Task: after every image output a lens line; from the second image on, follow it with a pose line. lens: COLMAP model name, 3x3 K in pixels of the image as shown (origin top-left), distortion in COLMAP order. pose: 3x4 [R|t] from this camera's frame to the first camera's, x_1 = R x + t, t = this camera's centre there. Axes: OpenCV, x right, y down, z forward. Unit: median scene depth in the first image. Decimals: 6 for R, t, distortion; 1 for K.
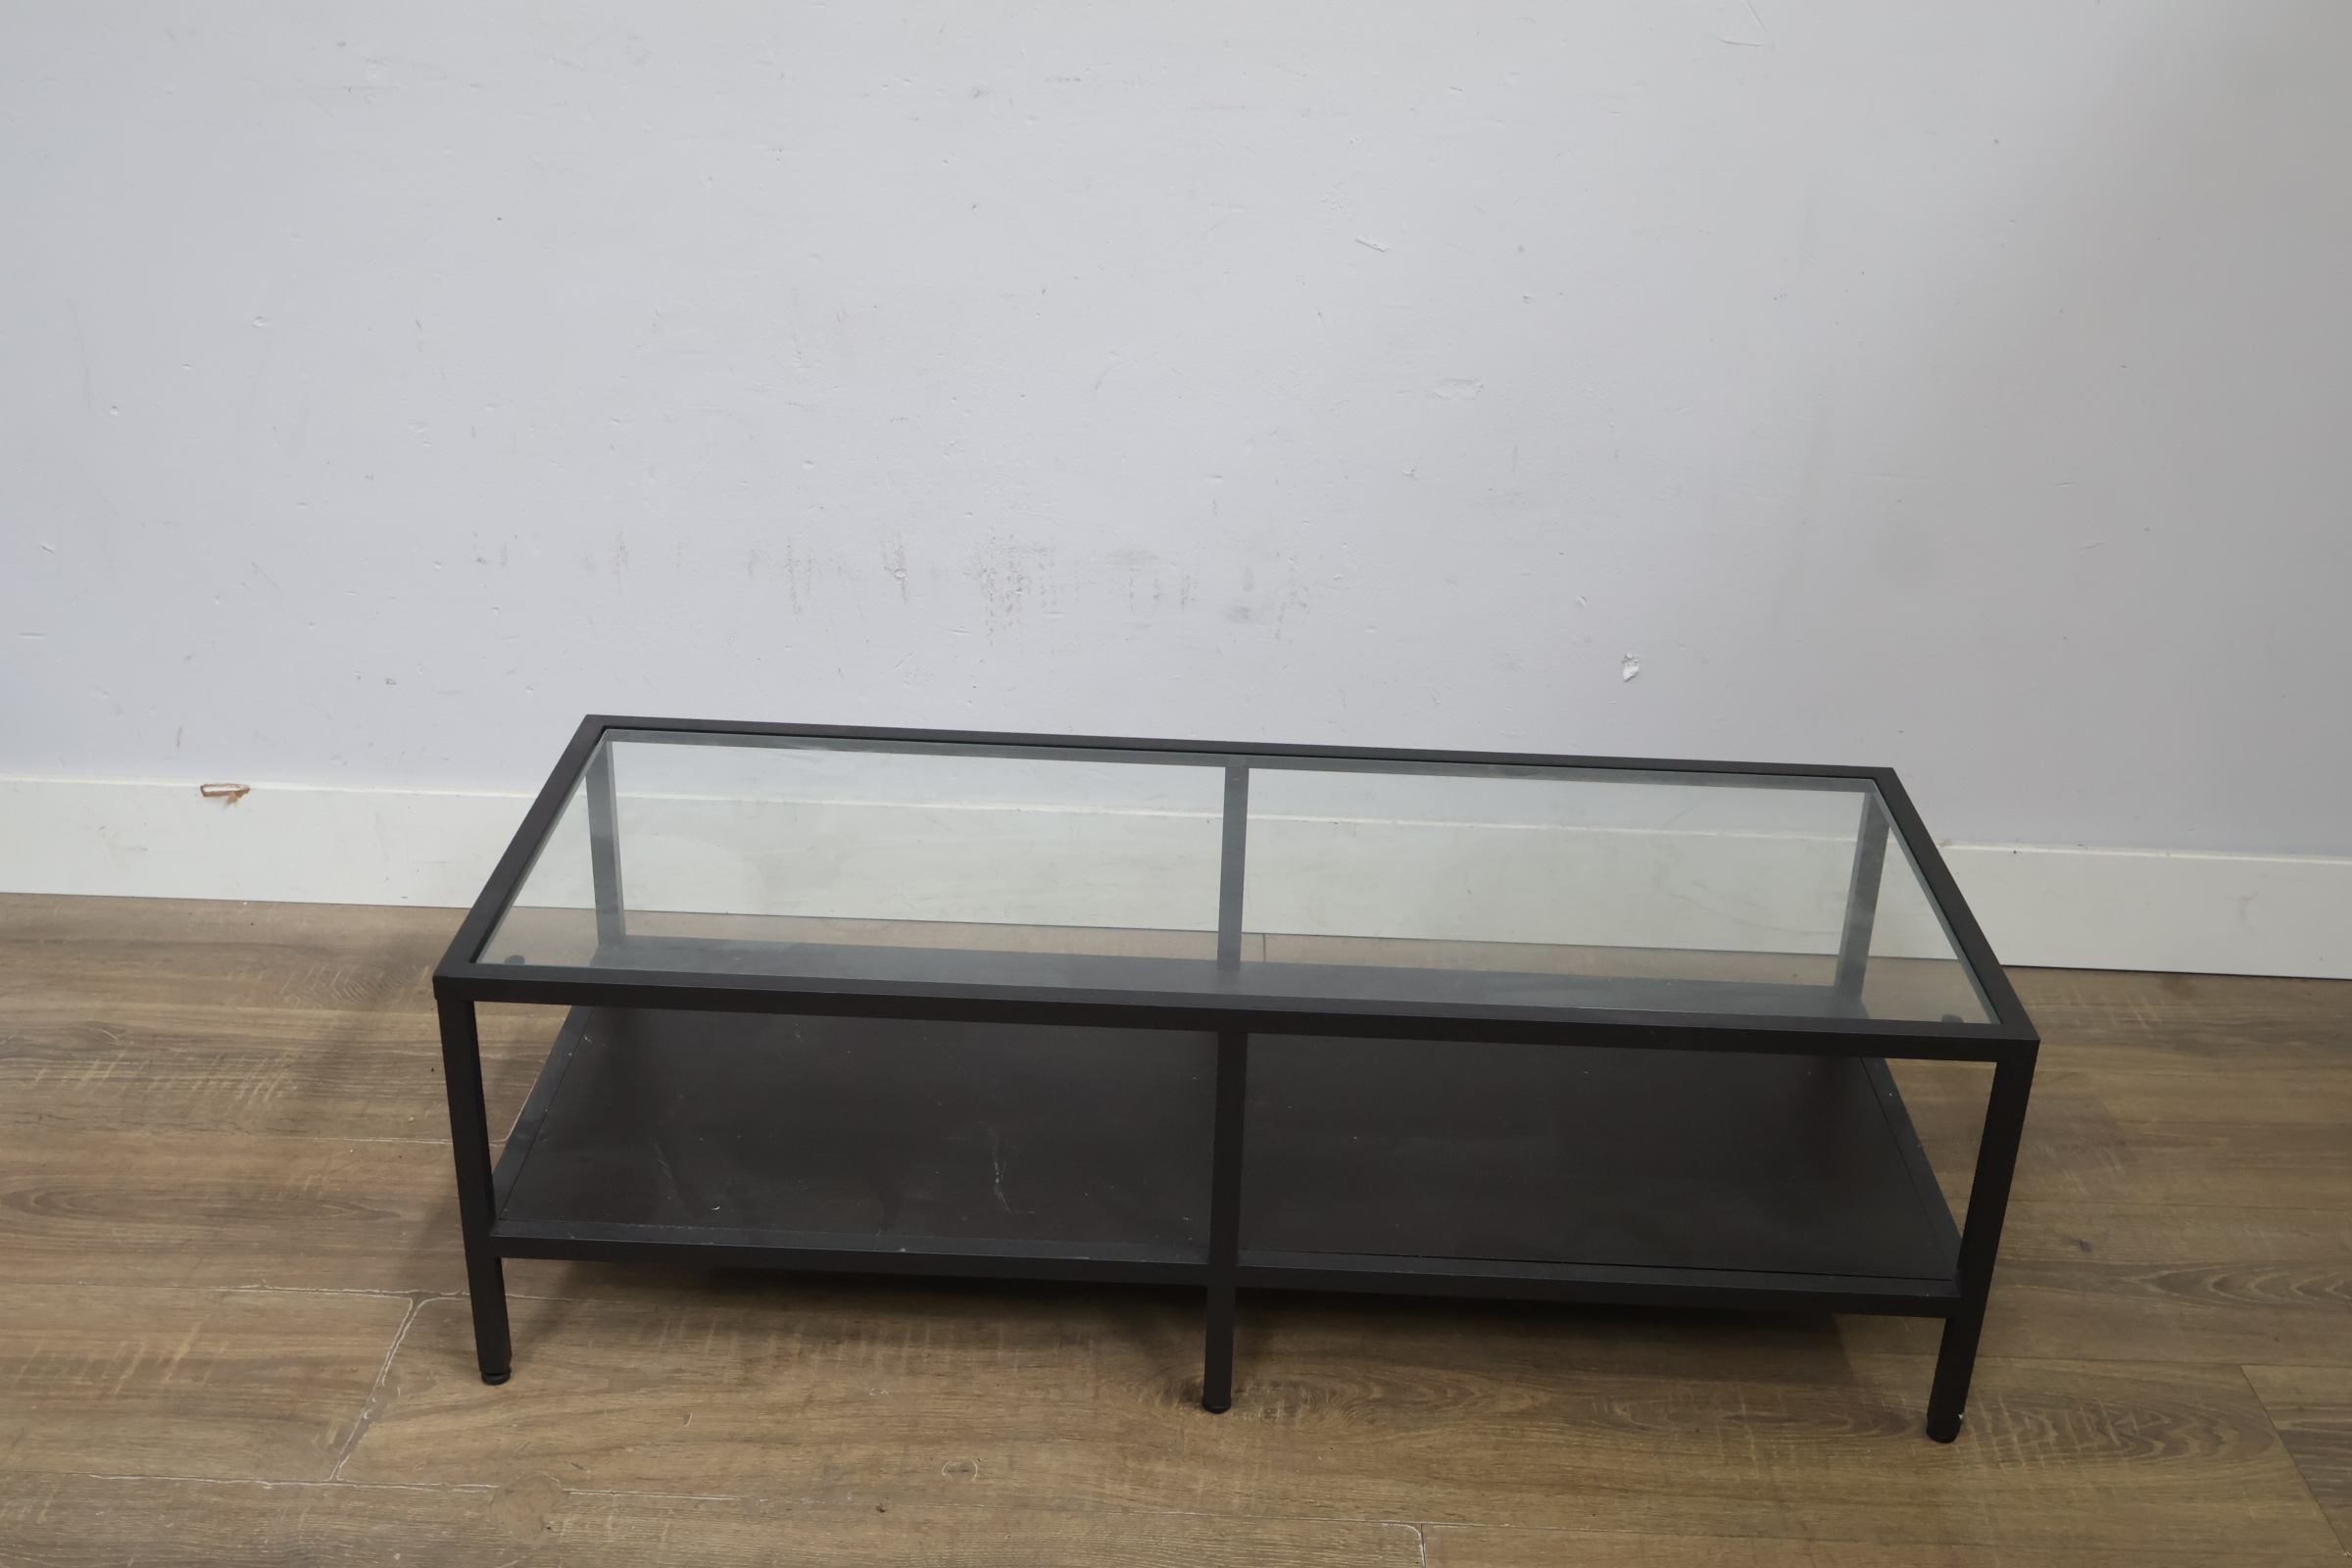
lens RADIAL K [[2488.3, 0, 1180.5], [0, 2488.3, 790.6], [0, 0, 1]] dist [-0.007452, 0.000000]
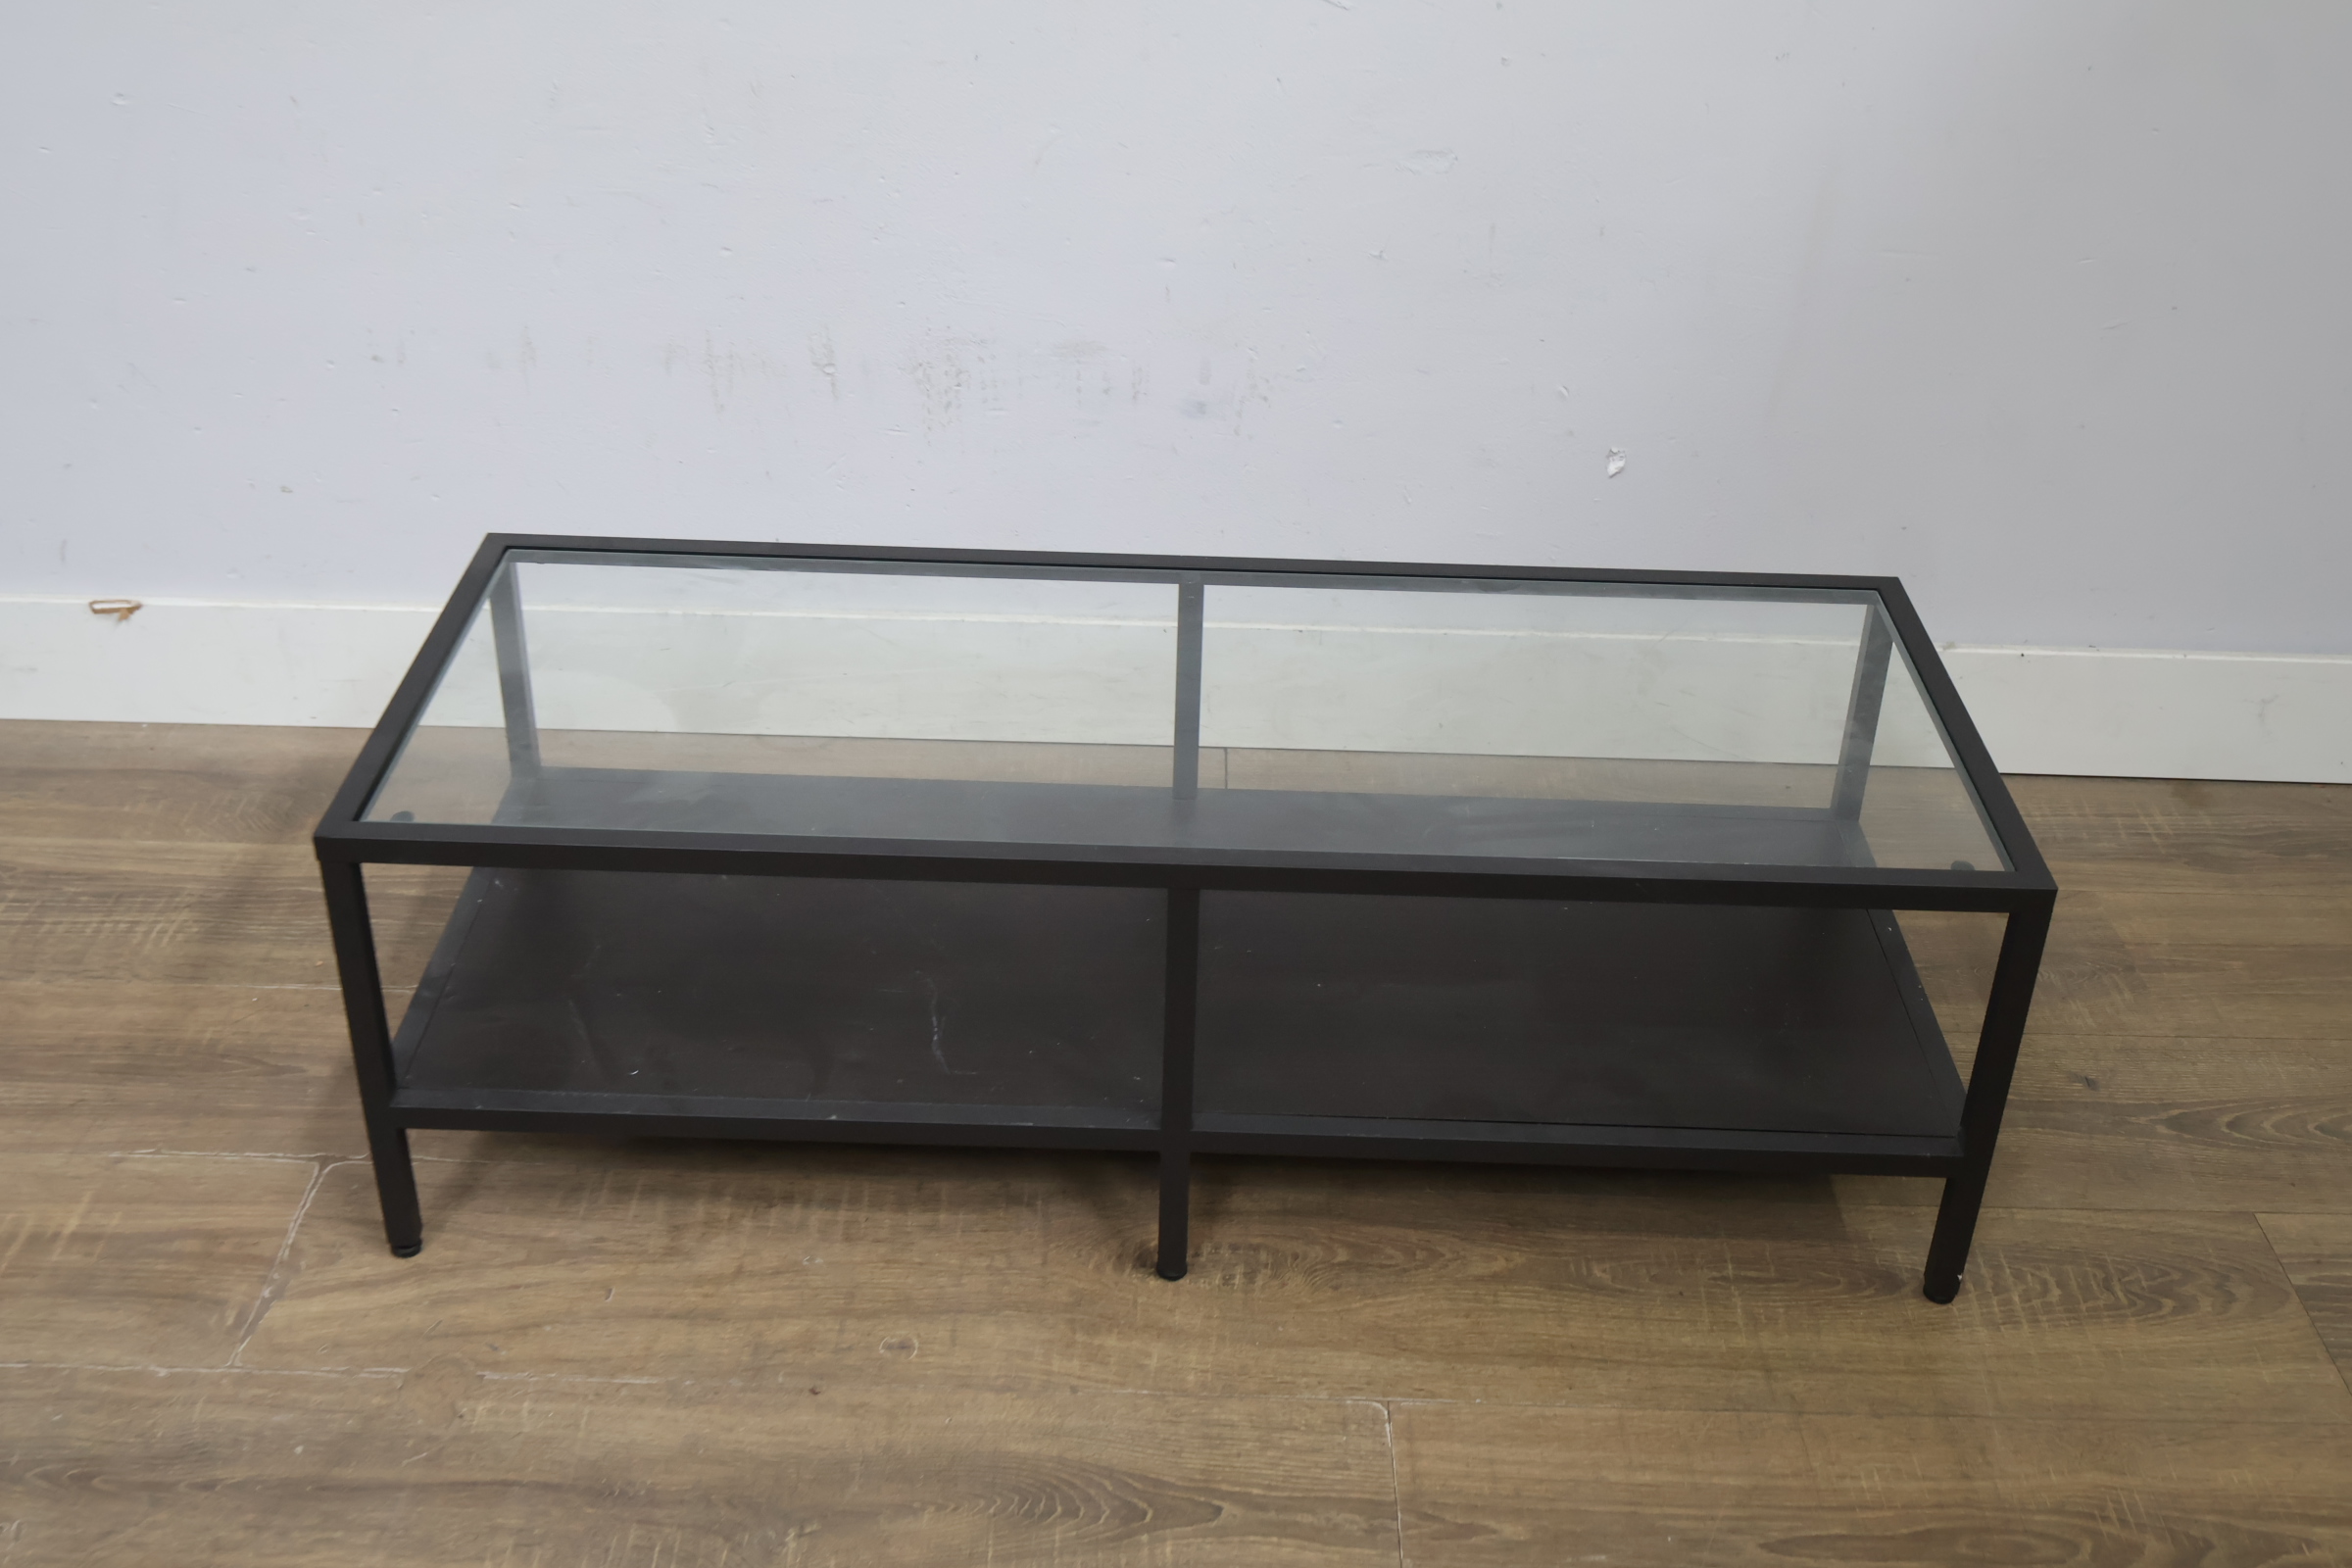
lens RADIAL K [[2488.3, 0, 1169.7], [0, 2488.3, 778.2], [0, 0, 1]] dist [-0.007452, 0.000000]
pose [[0.999951, -0.009480, 0.002886, 0.011987], [0.009158, 0.995305, 0.096354, -0.027682], [-0.003786, -0.096322, 0.995343, 0.073332]]
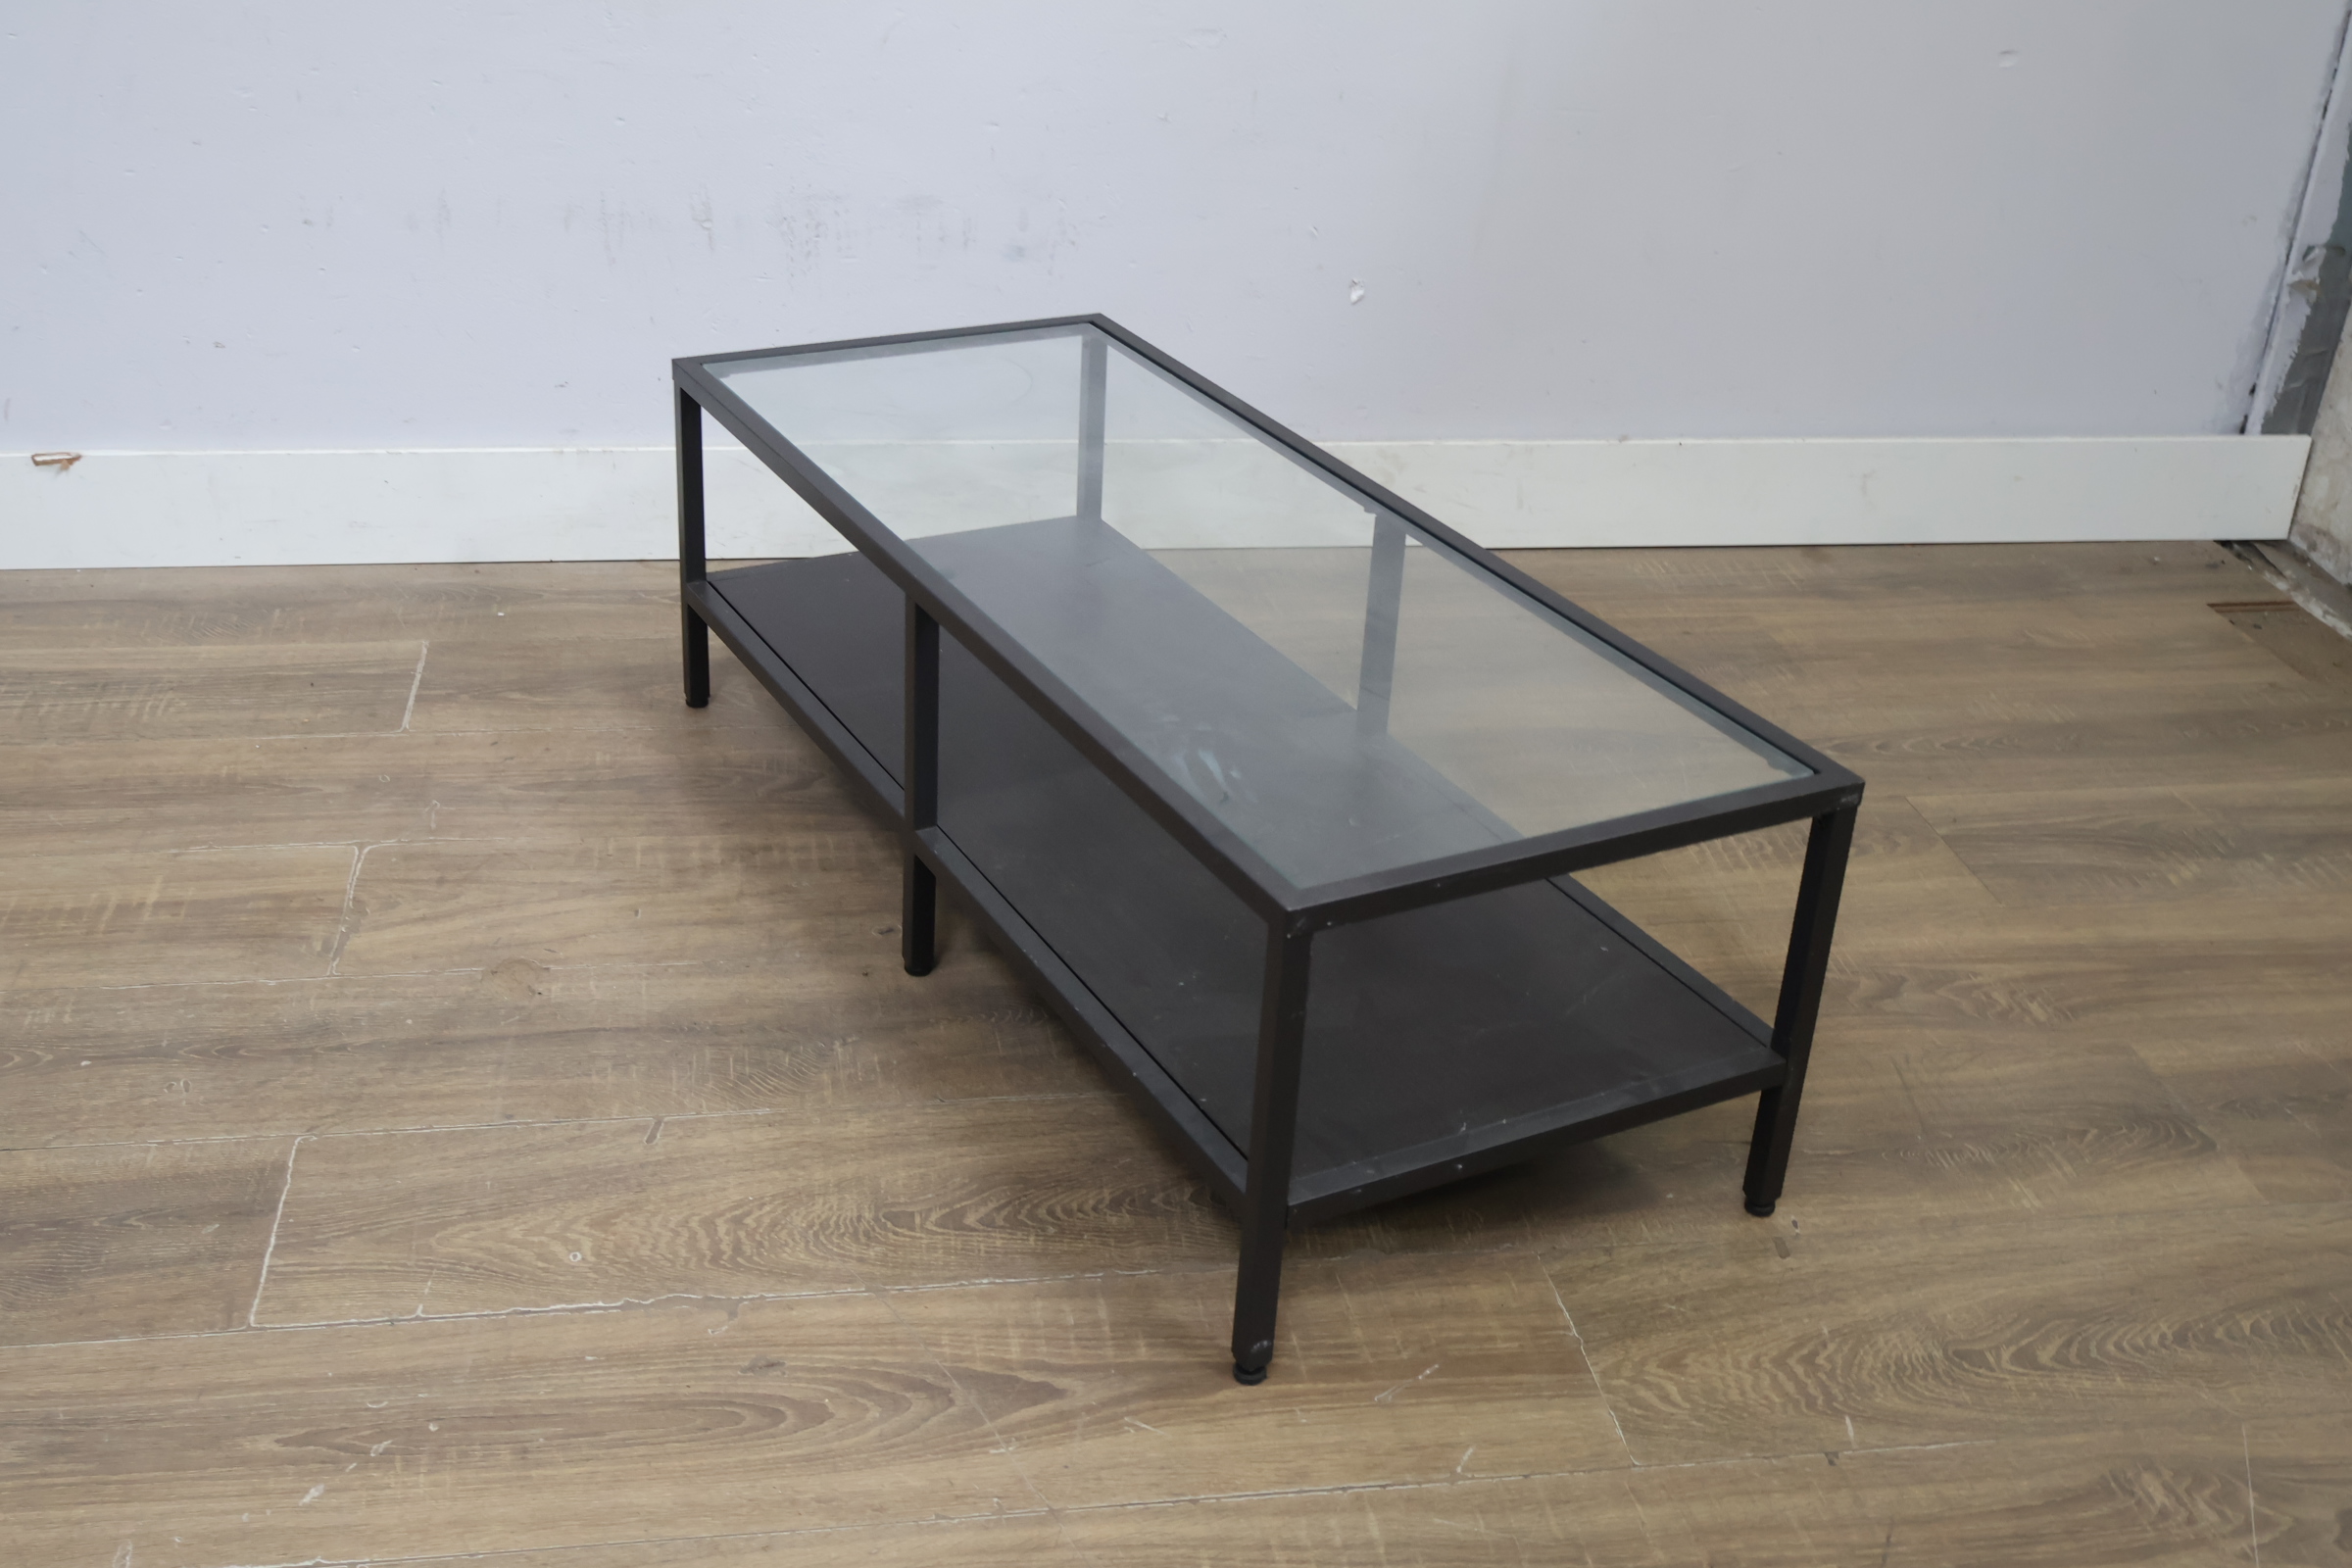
lens RADIAL K [[2488.3, 0, 1168.6], [0, 2488.3, 774.7], [0, 0, 1]] dist [-0.007452, 0.000000]
pose [[0.983119, -0.063848, 0.171463, -0.137649], [0.057375, 0.997450, 0.042448, 0.142293], [-0.173736, -0.031894, 0.984276, -0.143976]]
